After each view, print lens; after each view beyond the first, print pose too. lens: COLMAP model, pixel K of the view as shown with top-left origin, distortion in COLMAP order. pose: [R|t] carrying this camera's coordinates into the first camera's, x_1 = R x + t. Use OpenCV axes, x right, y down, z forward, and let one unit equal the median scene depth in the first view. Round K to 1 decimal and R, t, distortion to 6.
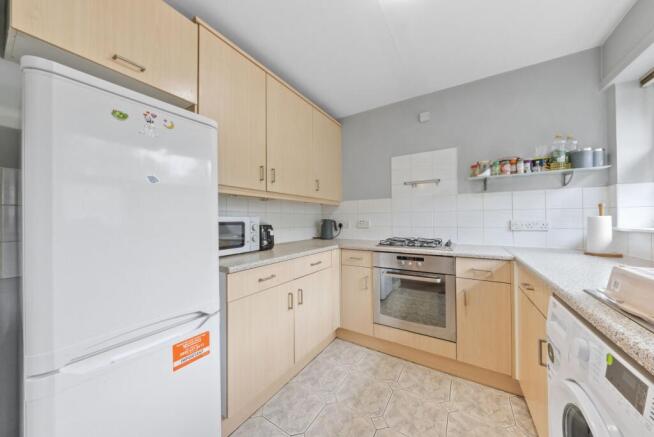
lens RADIAL K [[224.5, 0, 324.9], [0, 224.5, 217.2], [0, 0, 1]] dist [-0.003154, -0.000068]
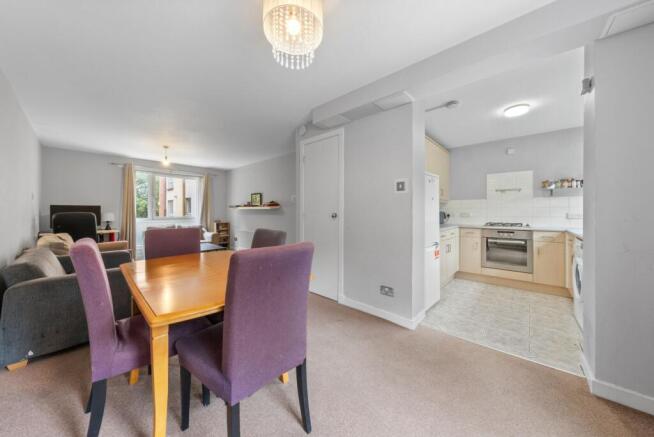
lens RADIAL K [[224.5, 0, 325.6], [0, 224.5, 211.9], [0, 0, 1]] dist [-0.003154, -0.000068]
pose [[0.983332, 0.006183, -0.181716, -0.789574], [-0.004089, 0.999921, 0.011896, -0.007283], [0.181775, -0.010955, 0.983279, -1.169888]]
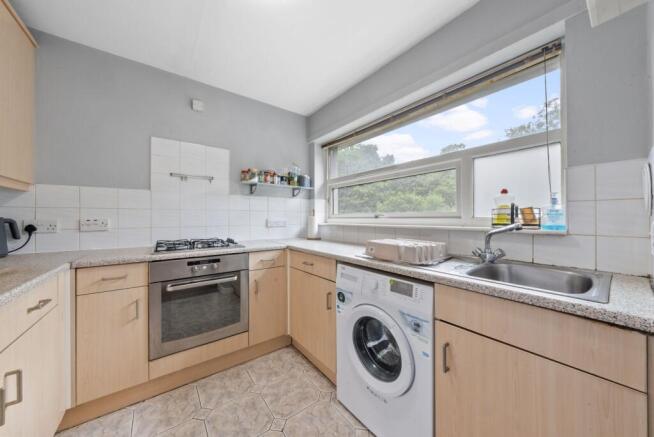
lens RADIAL K [[224.5, 0, 328.0], [0, 224.5, 216.9], [0, 0, 1]] dist [-0.003154, -0.000068]
pose [[0.353057, 0.010466, 0.935543, -0.276427], [-0.010595, 0.999918, -0.007188, 0.007448], [-0.935542, -0.007374, 0.353139, 0.227268]]
